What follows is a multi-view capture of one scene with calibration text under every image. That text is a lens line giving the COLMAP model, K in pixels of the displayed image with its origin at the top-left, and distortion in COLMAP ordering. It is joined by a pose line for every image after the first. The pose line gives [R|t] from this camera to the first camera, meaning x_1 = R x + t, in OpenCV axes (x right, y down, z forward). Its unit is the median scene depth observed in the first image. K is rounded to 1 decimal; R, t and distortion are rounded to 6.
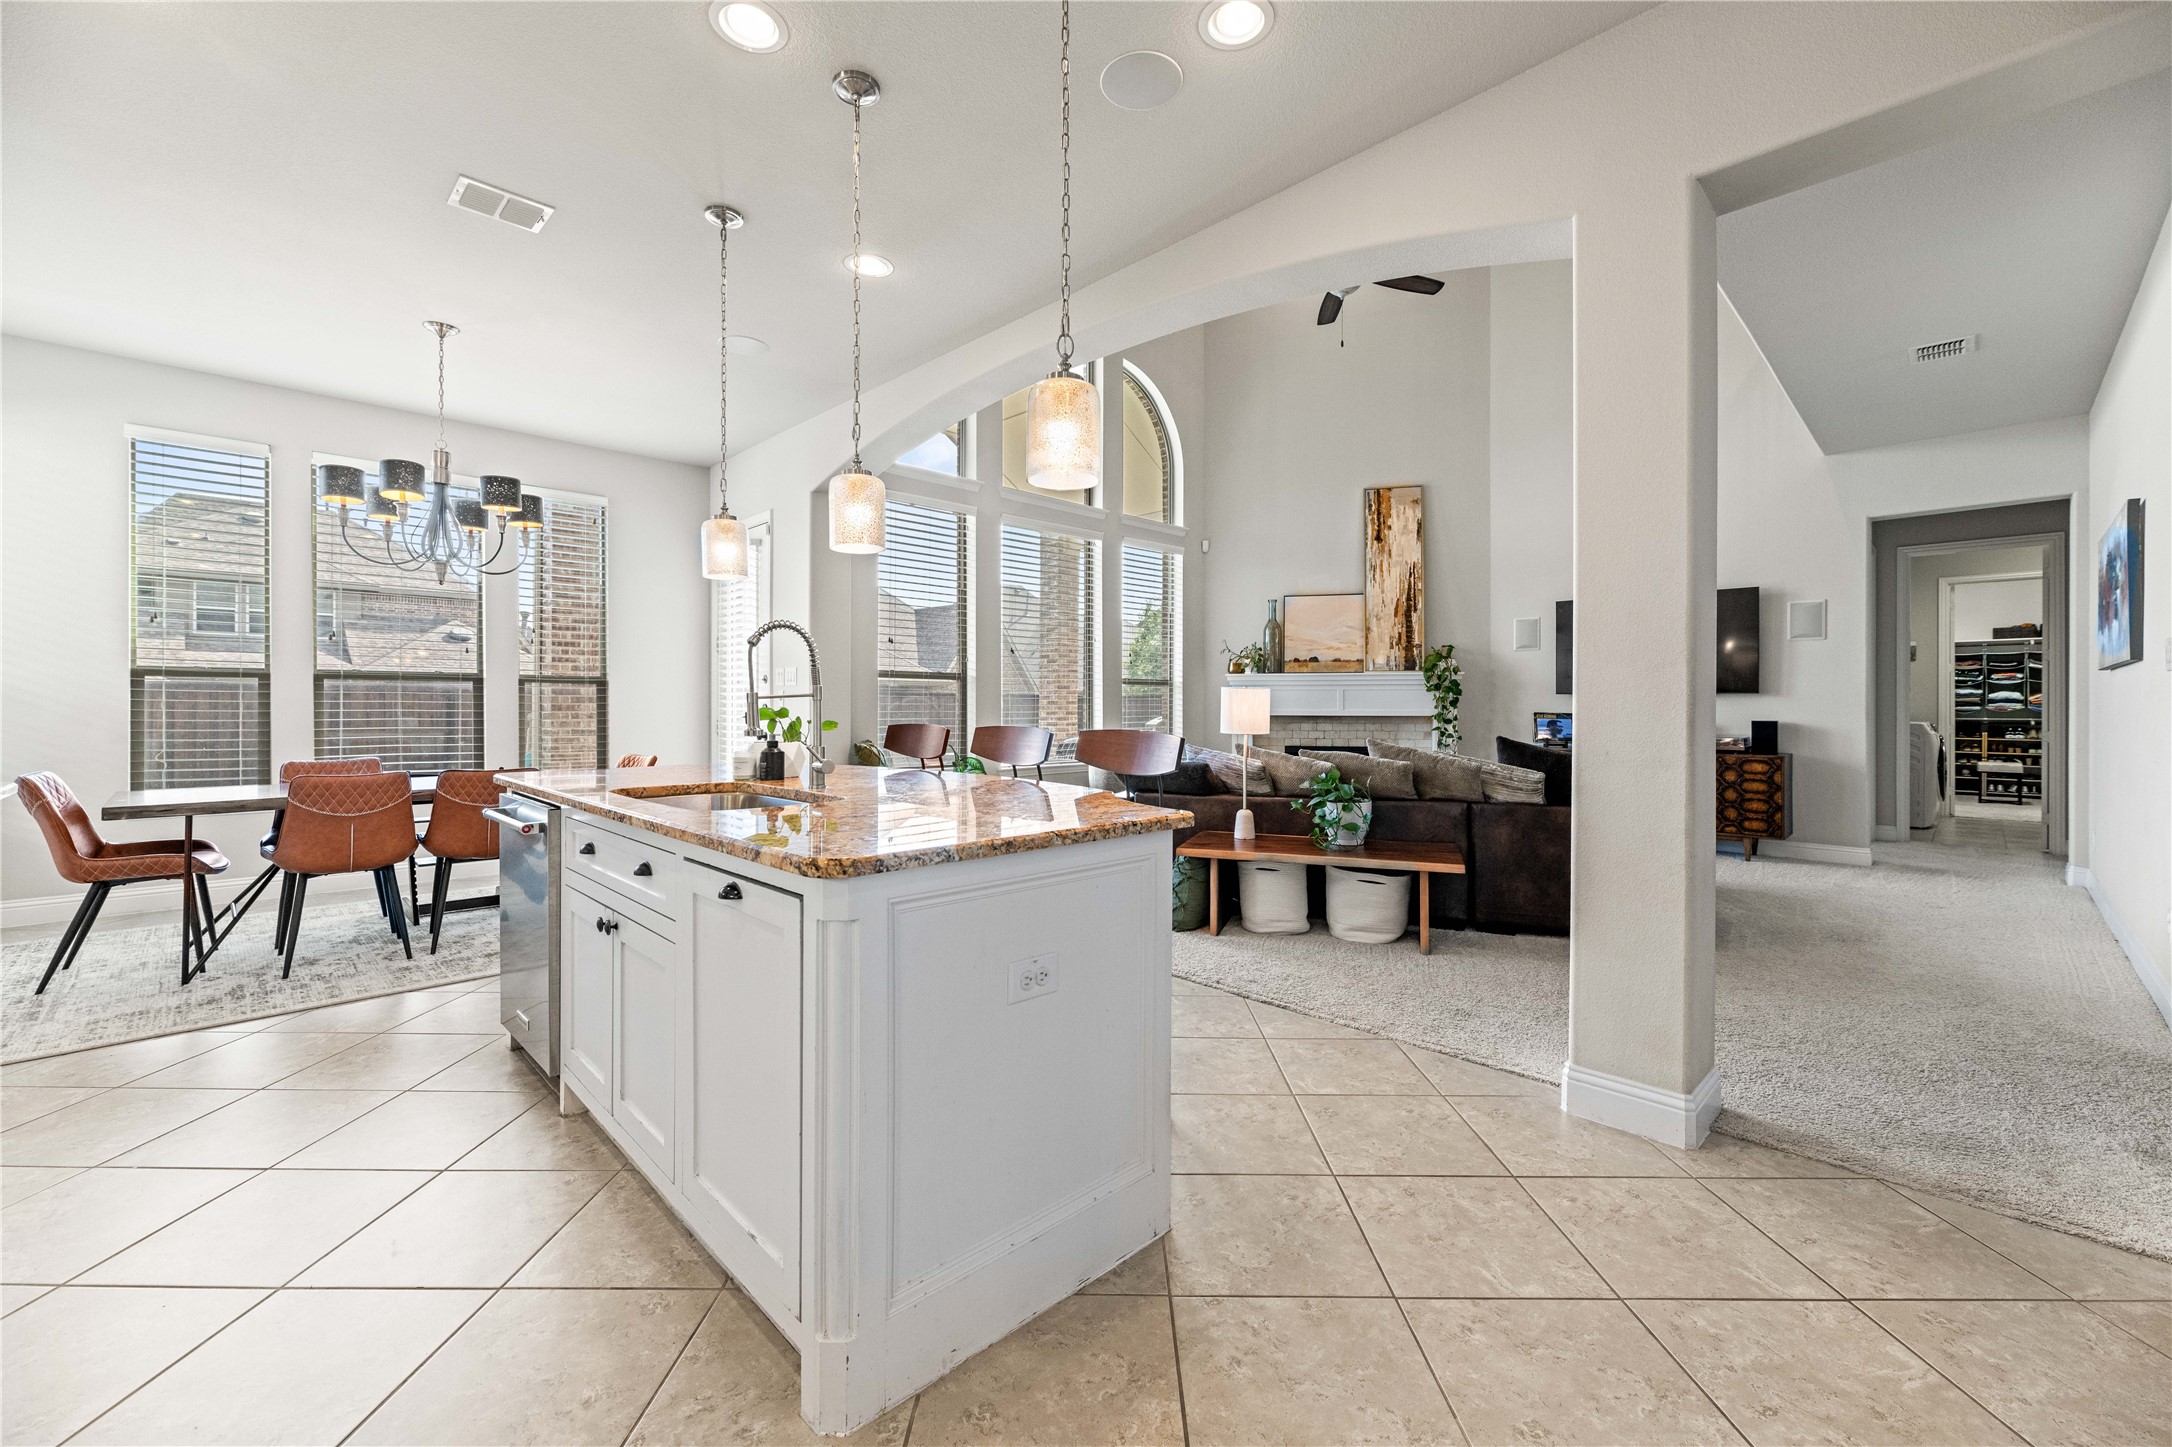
lens RADIAL K [[877.0, 0, 1089.8], [0, 877.0, 701.7], [0, 0, 1]] dist [-0.004634, 0.000851]
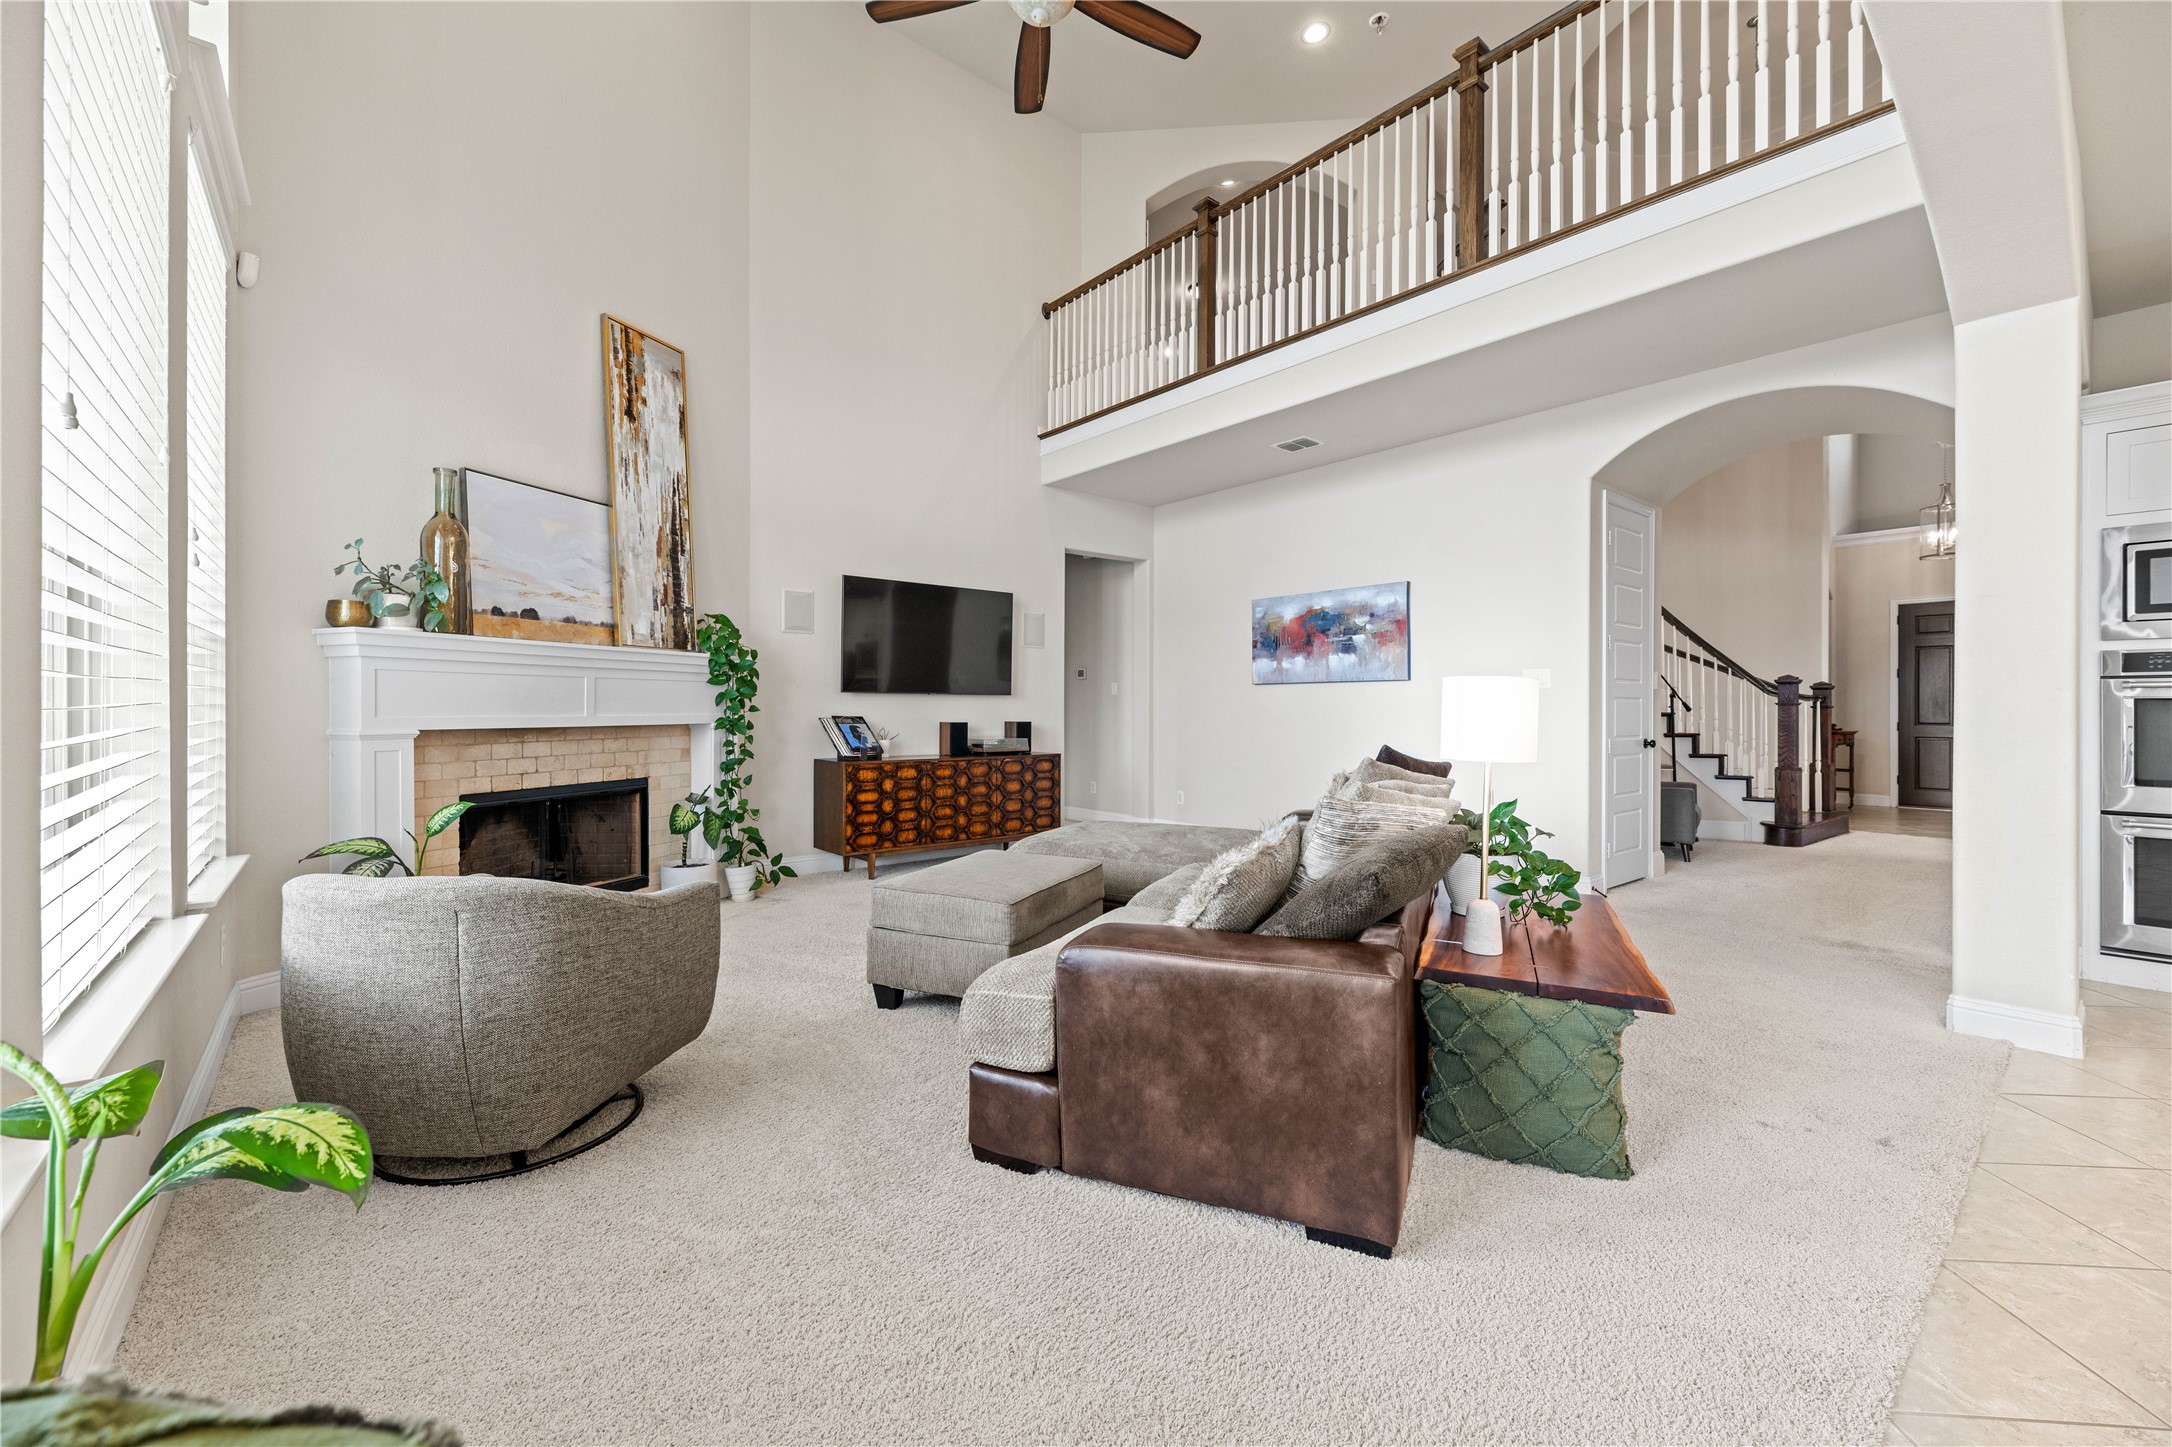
lens RADIAL K [[877.0, 0, 1085.4], [0, 877.0, 707.4], [0, 0, 1]] dist [-0.004634, 0.000851]
pose [[0.080609, -0.001010, 0.996745, -0.282546], [-0.005902, 0.999981, 0.001490, 0.002745], [-0.996728, -0.006003, 0.080602, 0.869534]]
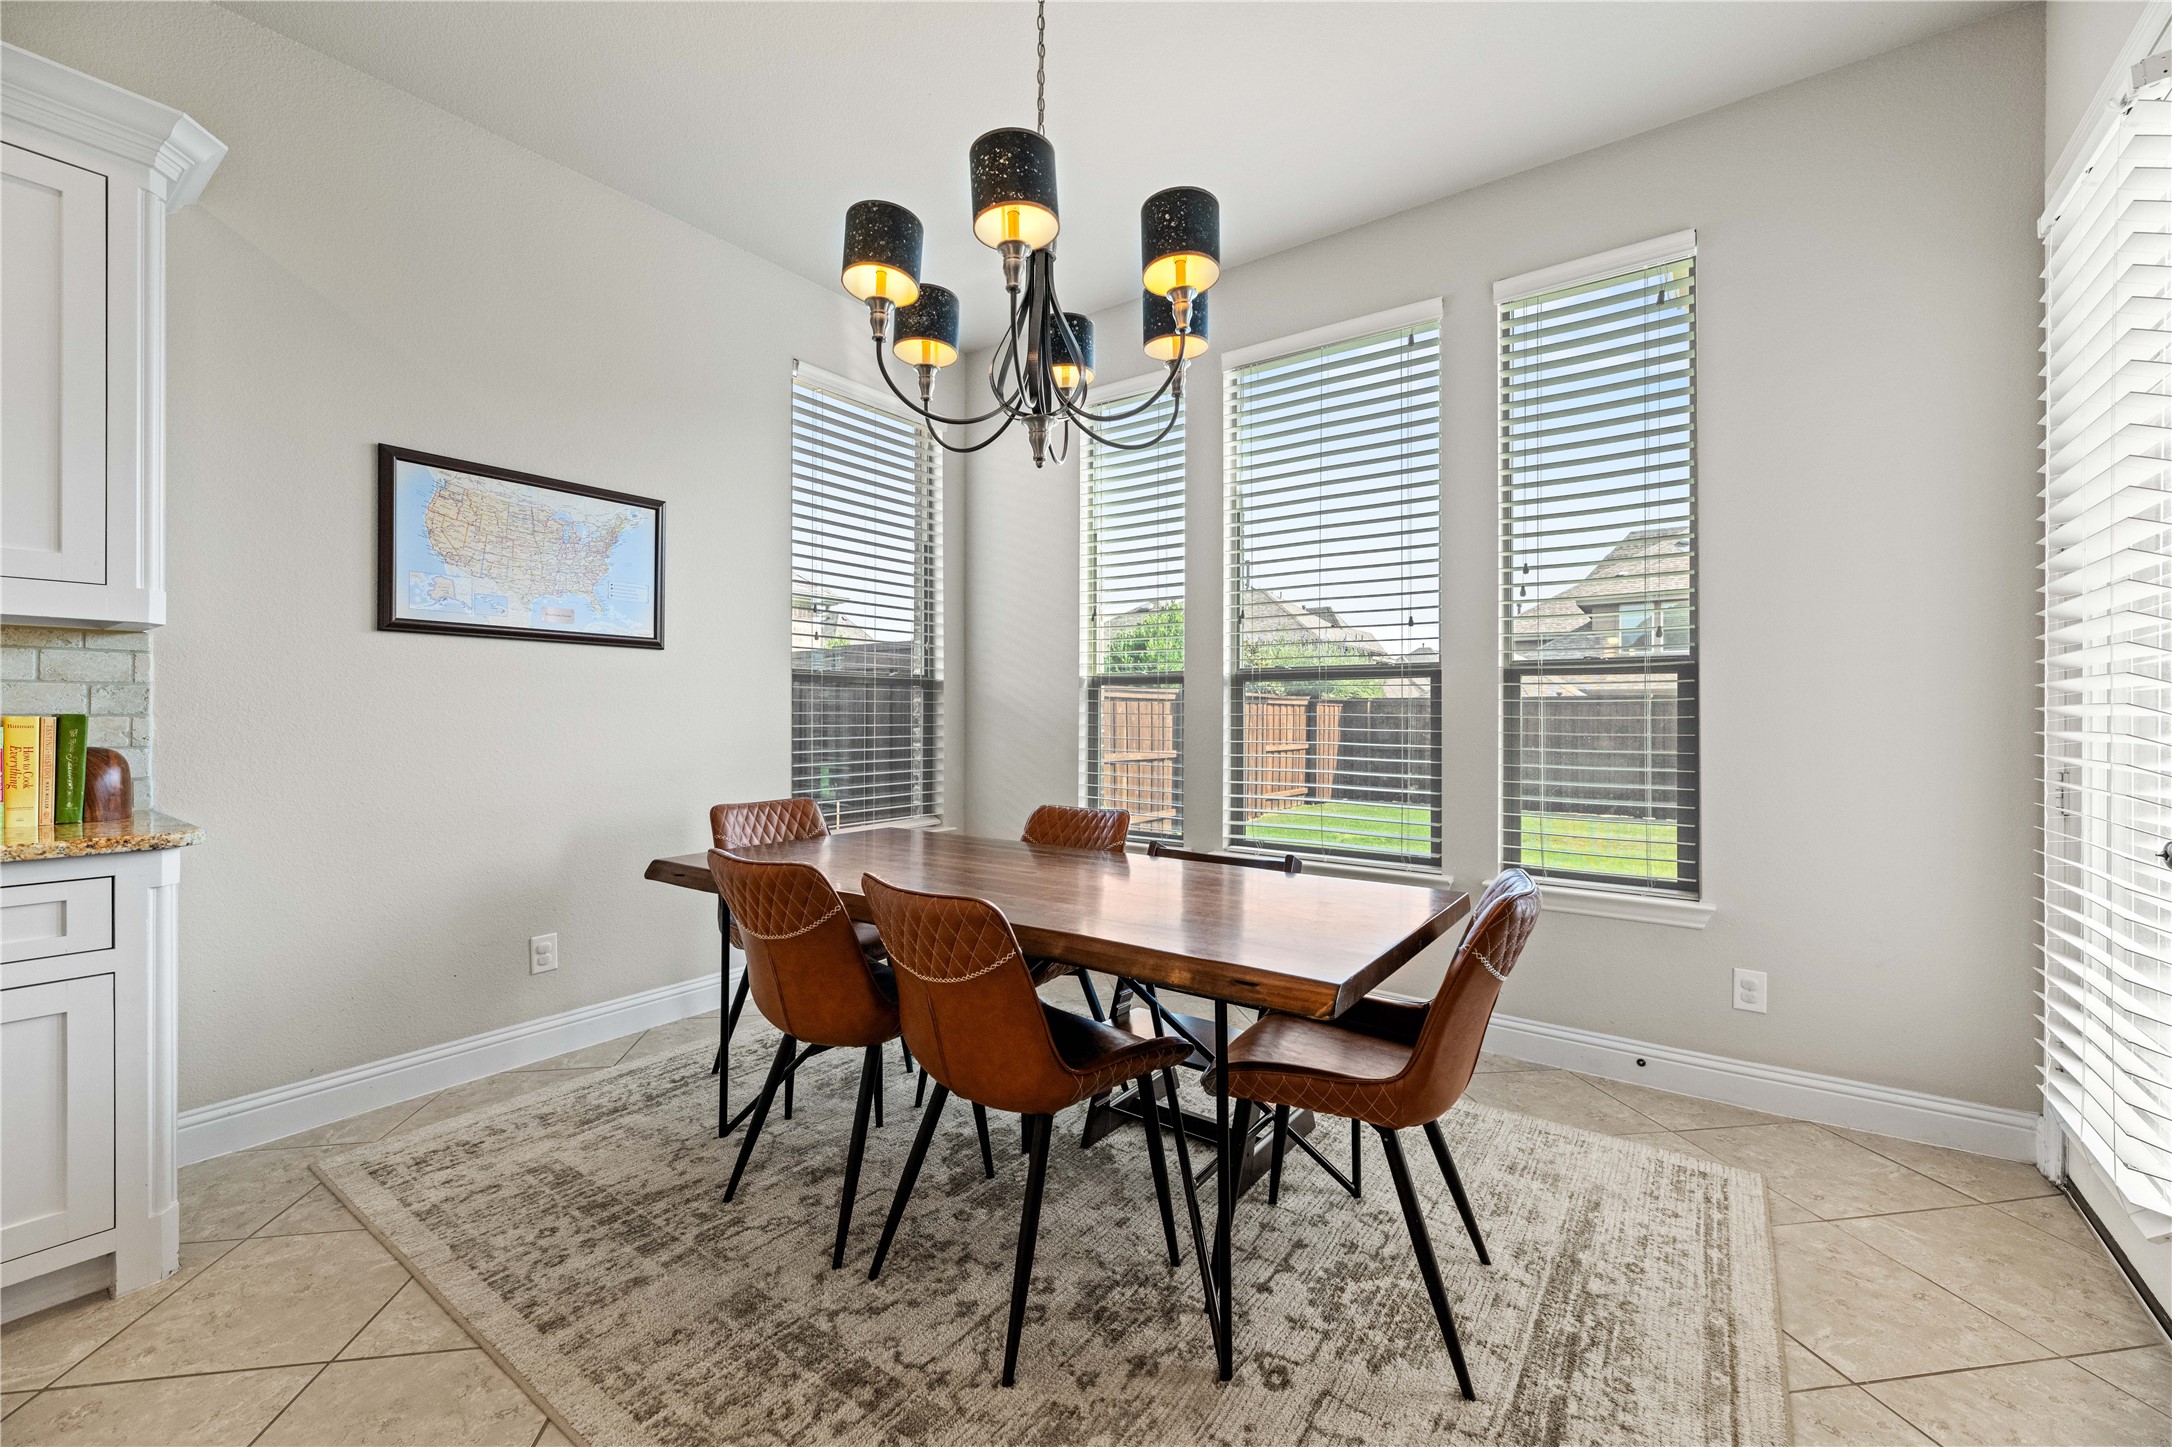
lens RADIAL K [[877.0, 0, 1084.7], [0, 877.0, 715.4], [0, 0, 1]] dist [-0.004634, 0.000851]
pose [[0.159995, -0.001423, -0.987117, -0.181912], [-0.000075, 0.999999, -0.001453, 0.001473], [0.987118, 0.000307, 0.159994, 0.648502]]
